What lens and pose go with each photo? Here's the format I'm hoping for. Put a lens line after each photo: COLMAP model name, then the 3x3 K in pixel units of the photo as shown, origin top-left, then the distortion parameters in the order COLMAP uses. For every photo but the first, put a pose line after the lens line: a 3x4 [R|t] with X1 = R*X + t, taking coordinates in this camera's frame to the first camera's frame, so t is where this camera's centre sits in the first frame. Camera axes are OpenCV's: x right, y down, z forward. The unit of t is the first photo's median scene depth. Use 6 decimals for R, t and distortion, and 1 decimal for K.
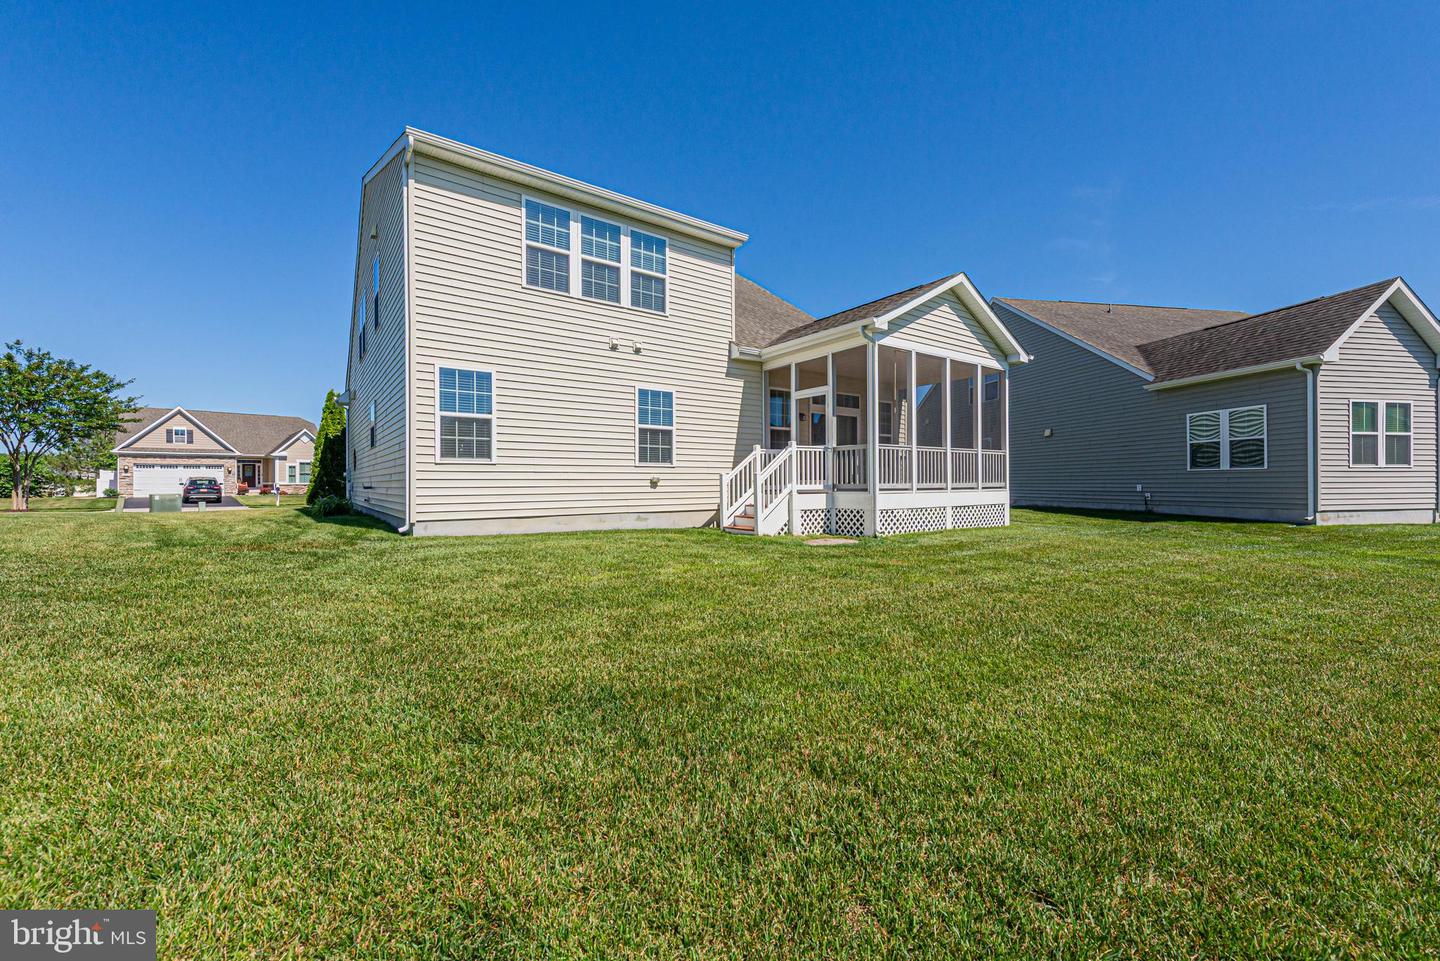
lens RADIAL K [[561.3, 0, 720.0], [0, 561.3, 480.5], [0, 0, 1]] dist [0.006546, -0.000093]
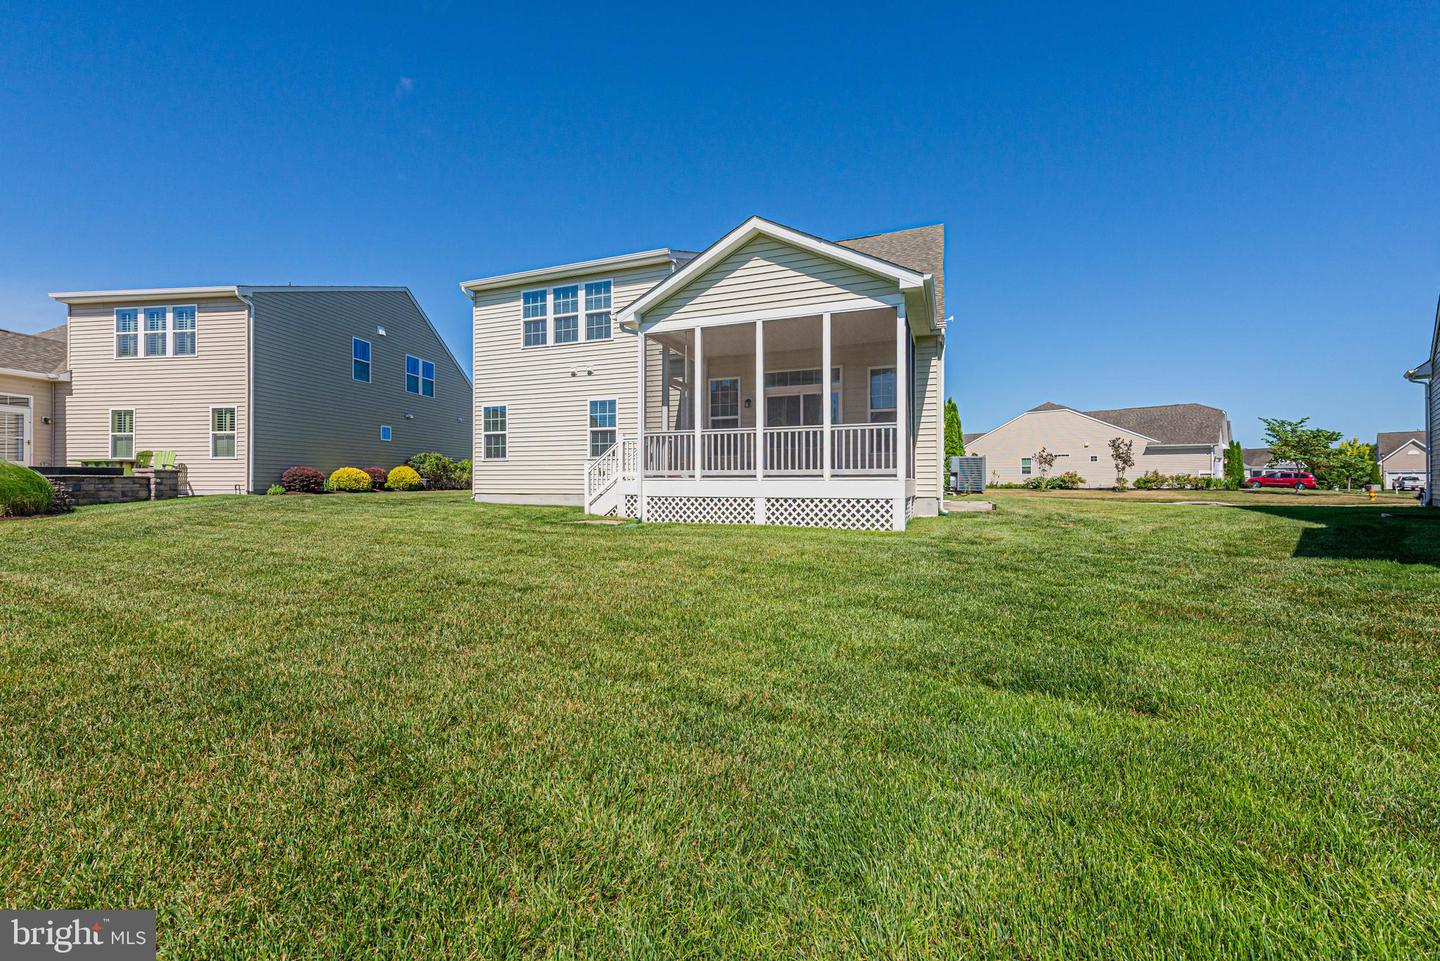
lens RADIAL K [[578.1, 0, 720.0], [0, 578.1, 480.5], [0, 0, 1]] dist [0.004096, -0.000307]
pose [[0.544645, 0.004230, -0.838656, 1.171533], [0.001133, 0.999983, 0.005779, 0.016565], [0.838666, -0.004097, 0.544631, 0.511029]]
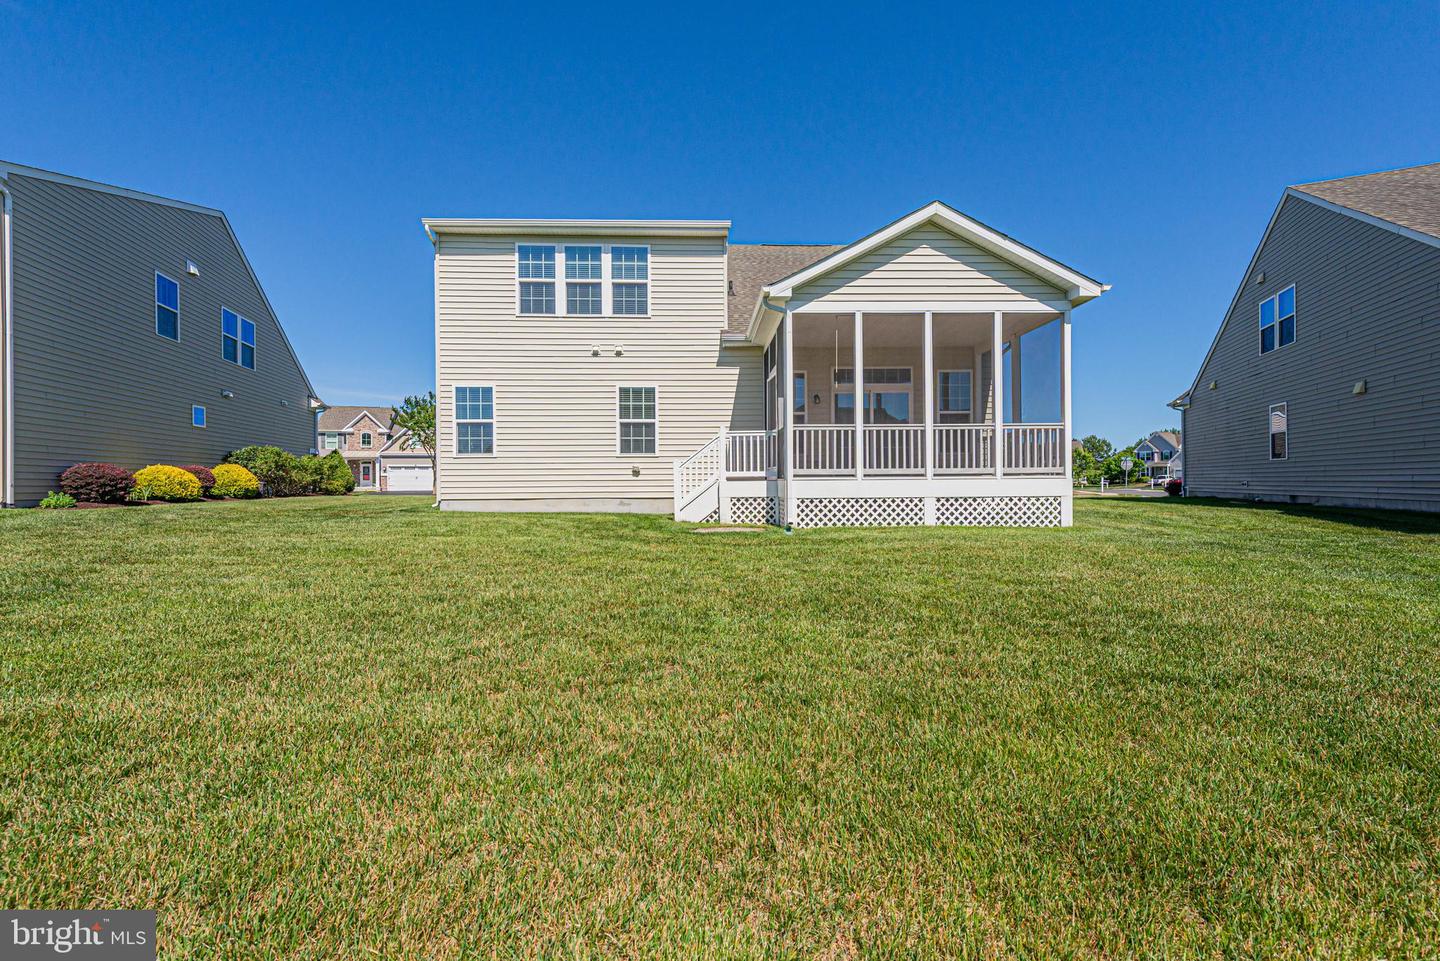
lens RADIAL K [[572.4, 0, 720.0], [0, 572.4, 480.5], [0, 0, 1]] dist [0.009479, -0.000259]
pose [[0.830899, -0.002079, -0.556420, 0.654496], [0.005359, 0.999977, 0.004266, 0.018099], [0.556398, -0.006526, 0.830890, 0.163063]]
